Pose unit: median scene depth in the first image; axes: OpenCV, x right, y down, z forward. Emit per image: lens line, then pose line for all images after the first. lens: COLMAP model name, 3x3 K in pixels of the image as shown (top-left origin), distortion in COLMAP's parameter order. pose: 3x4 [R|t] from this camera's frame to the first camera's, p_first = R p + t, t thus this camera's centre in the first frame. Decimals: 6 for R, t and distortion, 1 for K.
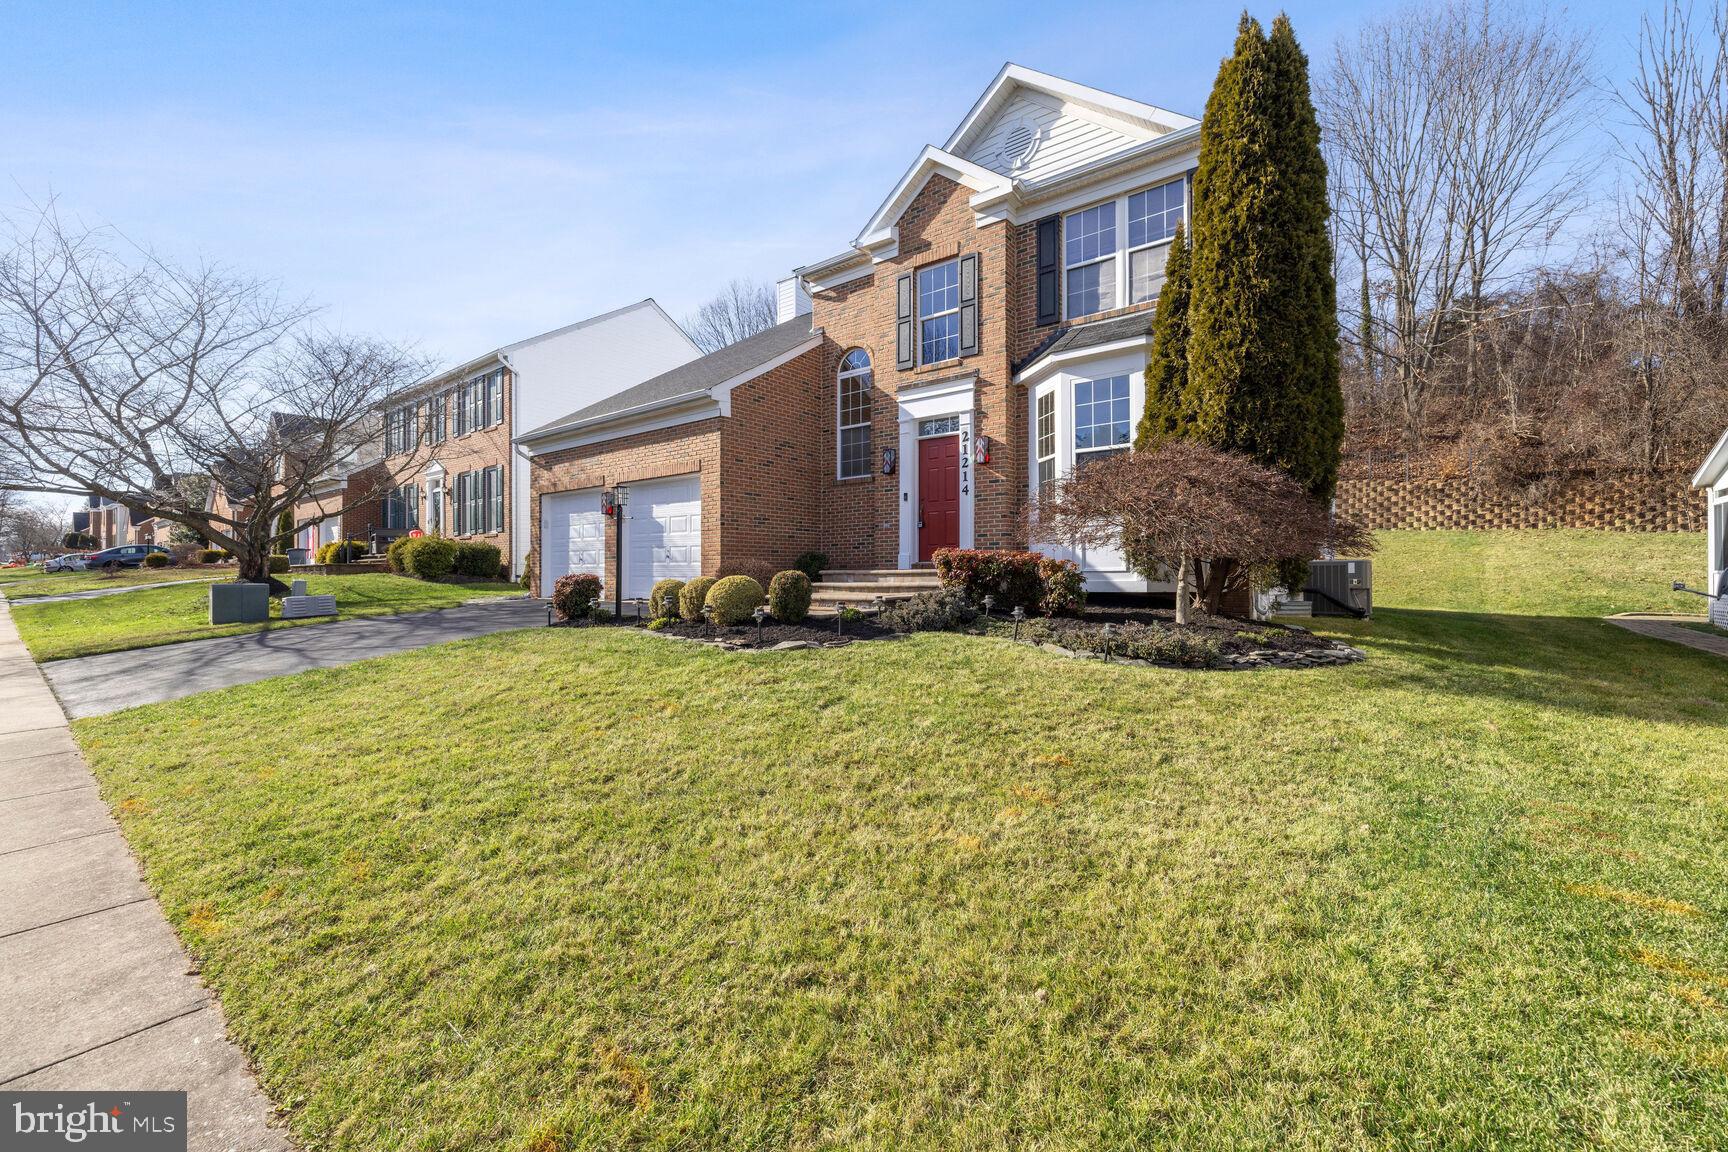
lens RADIAL K [[720.9, 0, 867.8], [0, 720.9, 561.5], [0, 0, 1]] dist [0.000893, 0.000015]
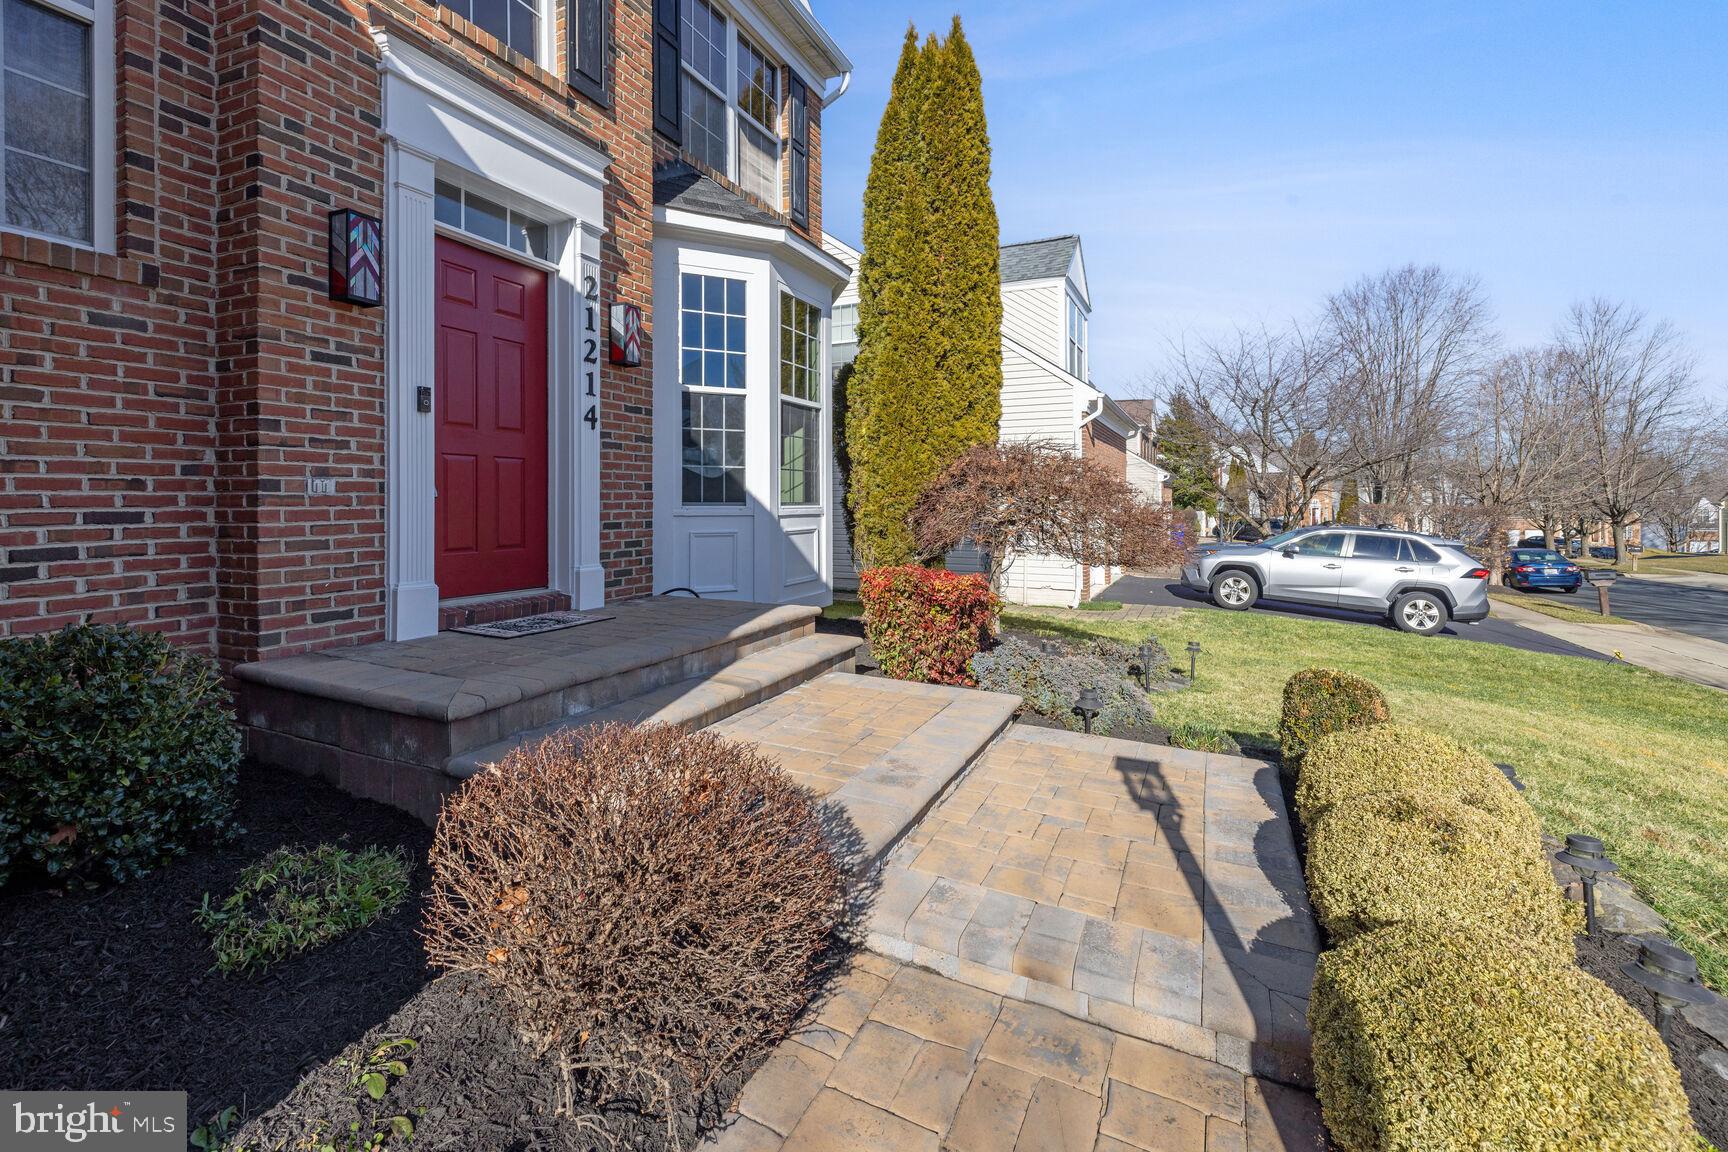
lens RADIAL K [[717.8, 0, 862.8], [0, 717.8, 569.3], [0, 0, 1]] dist [-0.000647, 0.000087]
pose [[-0.228660, -0.091619, 0.969186, -0.343854], [-0.015650, 0.995779, 0.090440, -0.048768], [-0.973380, 0.005512, -0.229129, 0.966004]]
